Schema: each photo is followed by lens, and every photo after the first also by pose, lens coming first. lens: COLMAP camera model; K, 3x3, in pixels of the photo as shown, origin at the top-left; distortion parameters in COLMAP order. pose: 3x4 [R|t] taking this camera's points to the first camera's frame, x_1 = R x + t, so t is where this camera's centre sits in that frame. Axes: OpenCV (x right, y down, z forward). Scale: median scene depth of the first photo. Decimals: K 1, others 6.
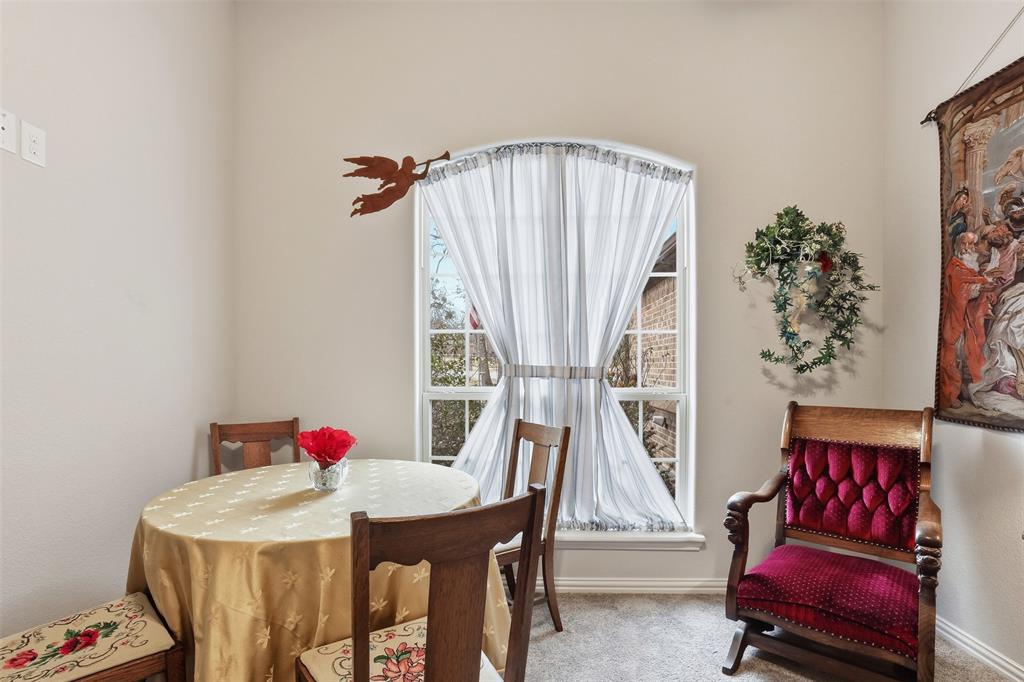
lens RADIAL K [[504.4, 0, 499.5], [0, 504.4, 381.6], [0, 0, 1]] dist [-0.025136, 0.001471]
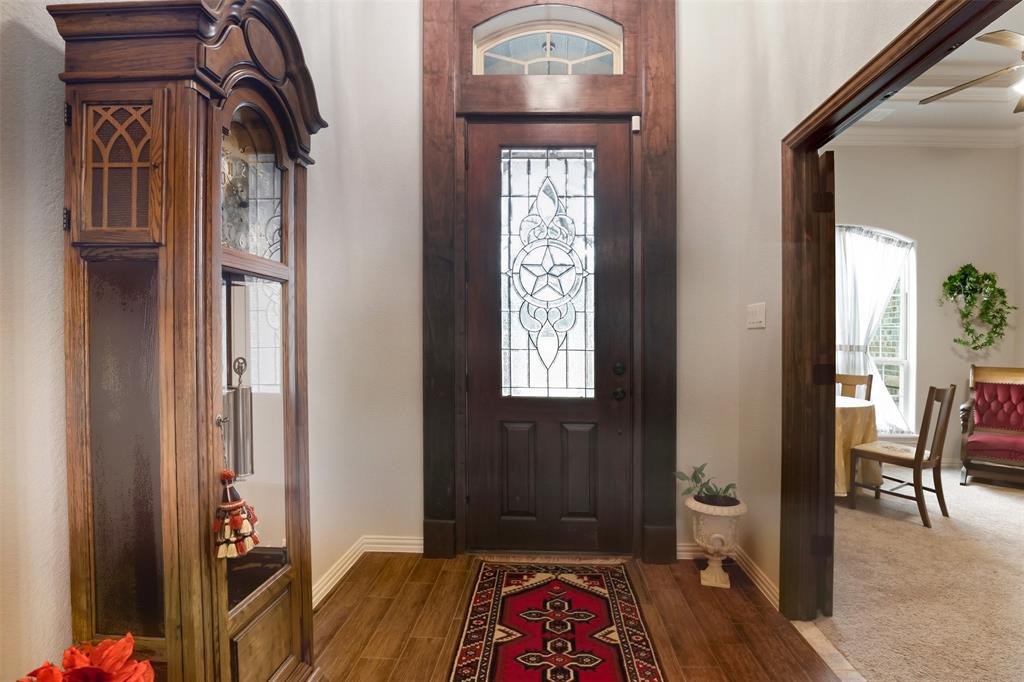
lens RADIAL K [[504.4, 0, 518.2], [0, 504.4, 342.5], [0, 0, 1]] dist [-0.025136, 0.001471]
pose [[0.999756, 0.014041, -0.017052, -1.142216], [-0.014307, 0.999776, -0.015596, 0.008609], [0.016829, 0.015836, 0.999733, -0.953951]]
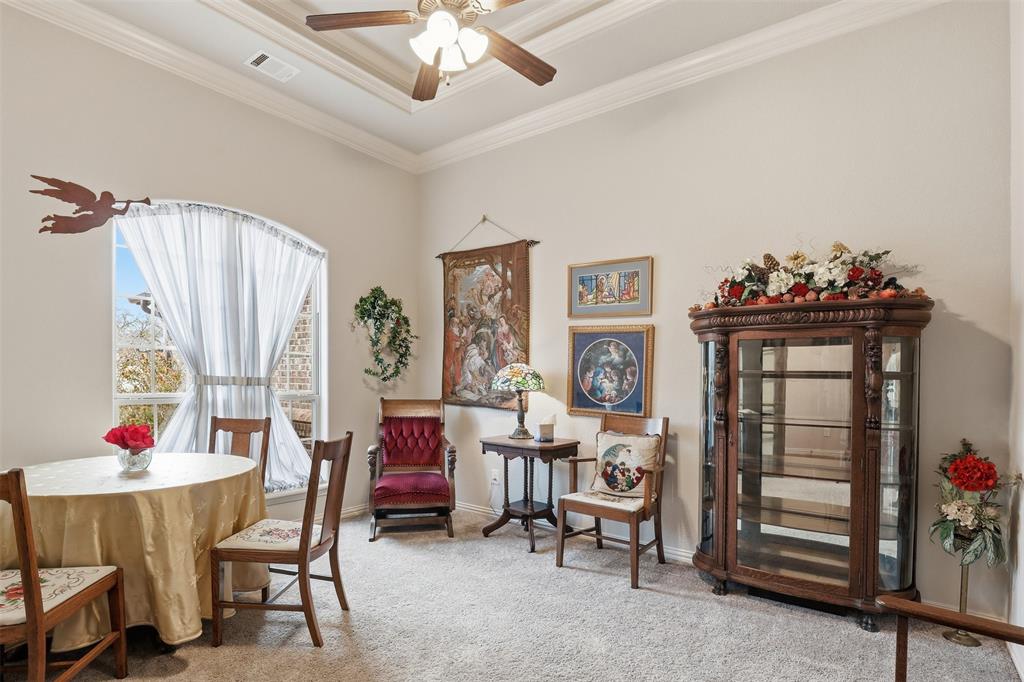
lens RADIAL K [[504.4, 0, 517.5], [0, 504.4, 382.8], [0, 0, 1]] dist [-0.025136, 0.001471]
pose [[0.575330, -0.003603, 0.817913, -0.591021], [0.009195, 0.999956, -0.002064, -0.004148], [-0.817869, 0.008708, 0.575338, -0.421558]]
